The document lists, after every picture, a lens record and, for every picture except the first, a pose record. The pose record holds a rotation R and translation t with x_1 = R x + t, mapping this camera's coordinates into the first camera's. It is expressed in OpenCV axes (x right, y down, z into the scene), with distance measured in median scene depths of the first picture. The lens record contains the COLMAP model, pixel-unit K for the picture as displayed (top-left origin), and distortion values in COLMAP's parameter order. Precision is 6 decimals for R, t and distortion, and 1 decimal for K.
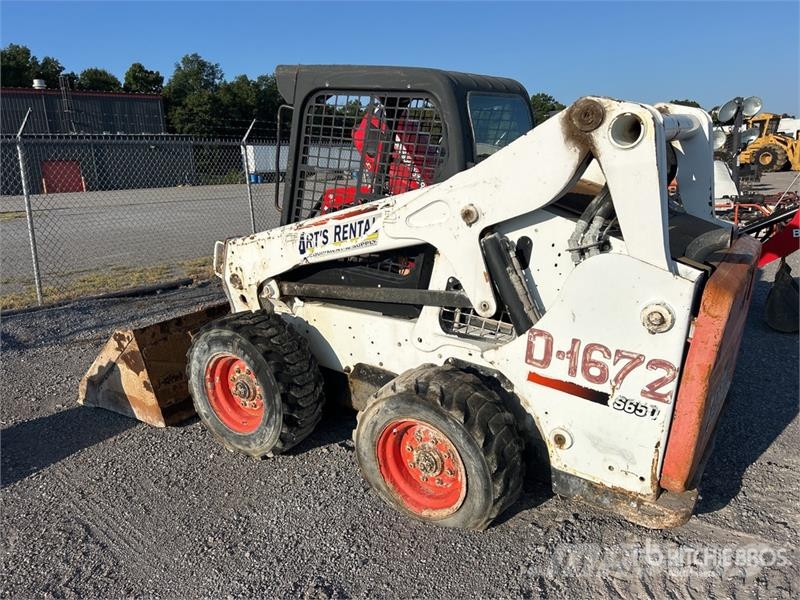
lens RADIAL K [[602.9, 0, 401.7], [0, 602.9, 302.2], [0, 0, 1]] dist [0.053872, -0.069323]
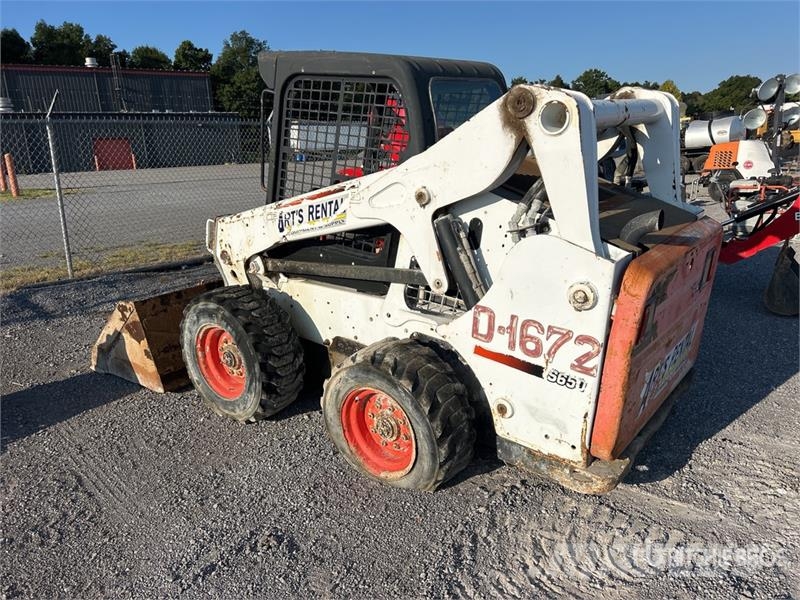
lens RADIAL K [[602.9, 0, 416.0], [0, 602.9, 305.7], [0, 0, 1]] dist [0.053872, -0.069323]
pose [[0.998422, 0.016608, -0.053644, 0.139395], [-0.014481, 0.999103, 0.039801, 0.003536], [0.054256, -0.038962, 0.997767, -0.054074]]
